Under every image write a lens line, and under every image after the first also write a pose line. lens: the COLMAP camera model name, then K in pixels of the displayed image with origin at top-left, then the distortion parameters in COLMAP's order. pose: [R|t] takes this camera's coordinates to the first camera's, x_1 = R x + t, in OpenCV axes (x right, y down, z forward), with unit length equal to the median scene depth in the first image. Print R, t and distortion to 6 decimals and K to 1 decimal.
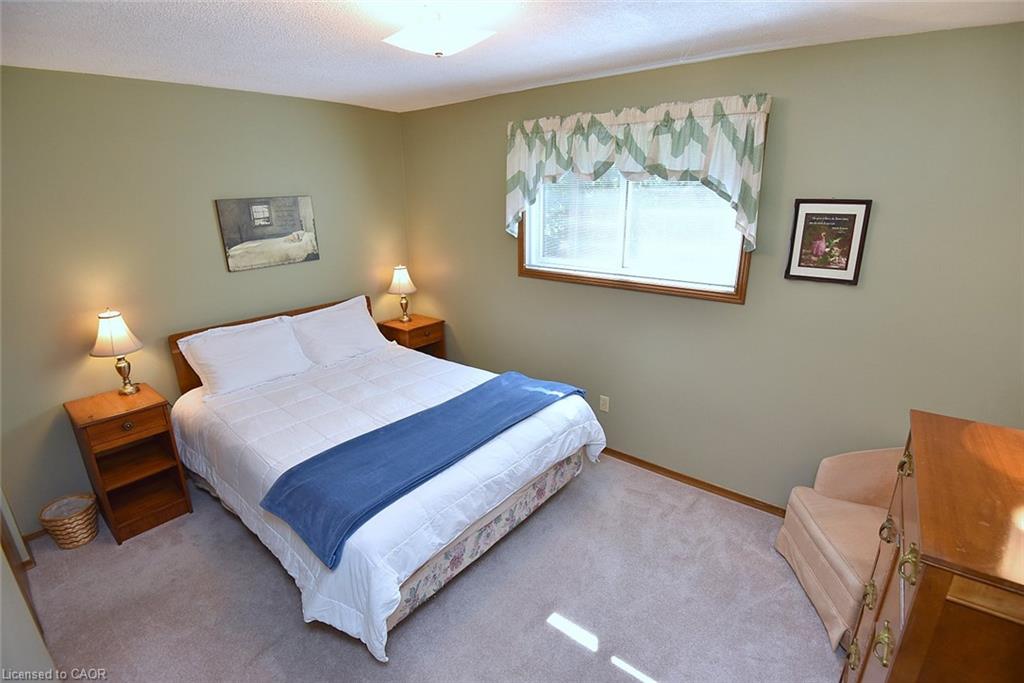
lens RADIAL K [[477.7, 0, 504.7], [0, 477.7, 338.9], [0, 0, 1]] dist [-0.037513, -0.006302]
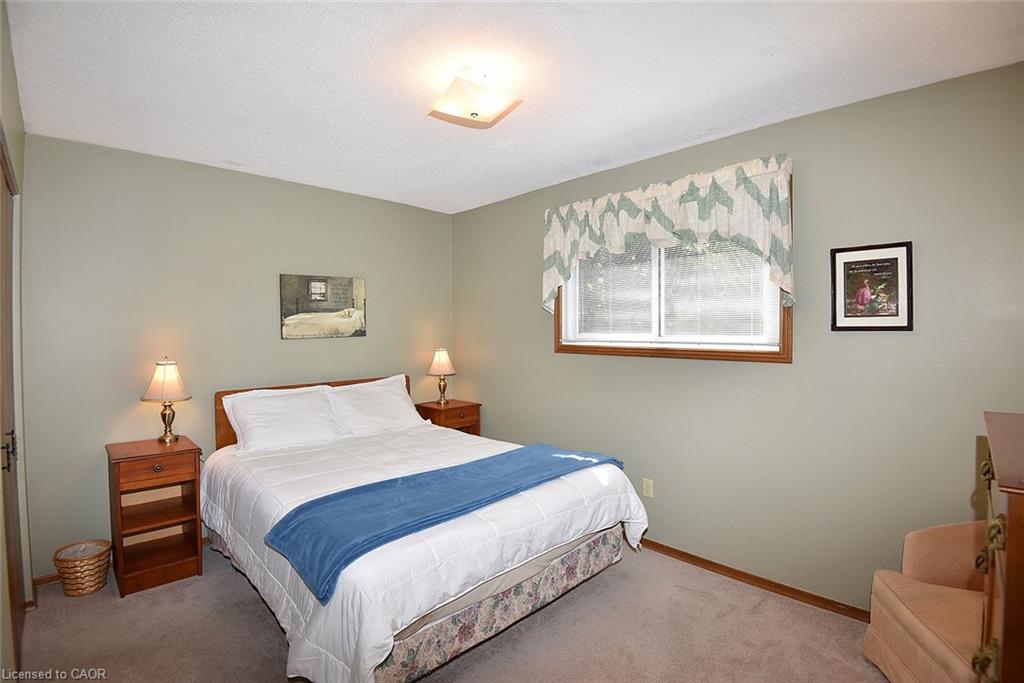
lens RADIAL K [[477.7, 0, 494.6], [0, 477.7, 320.7], [0, 0, 1]] dist [-0.037513, -0.006302]
pose [[0.992216, 0.011713, -0.123979, 0.037219], [-0.047161, 0.956757, -0.287040, 0.134649], [0.115255, 0.290652, 0.949862, 0.025288]]
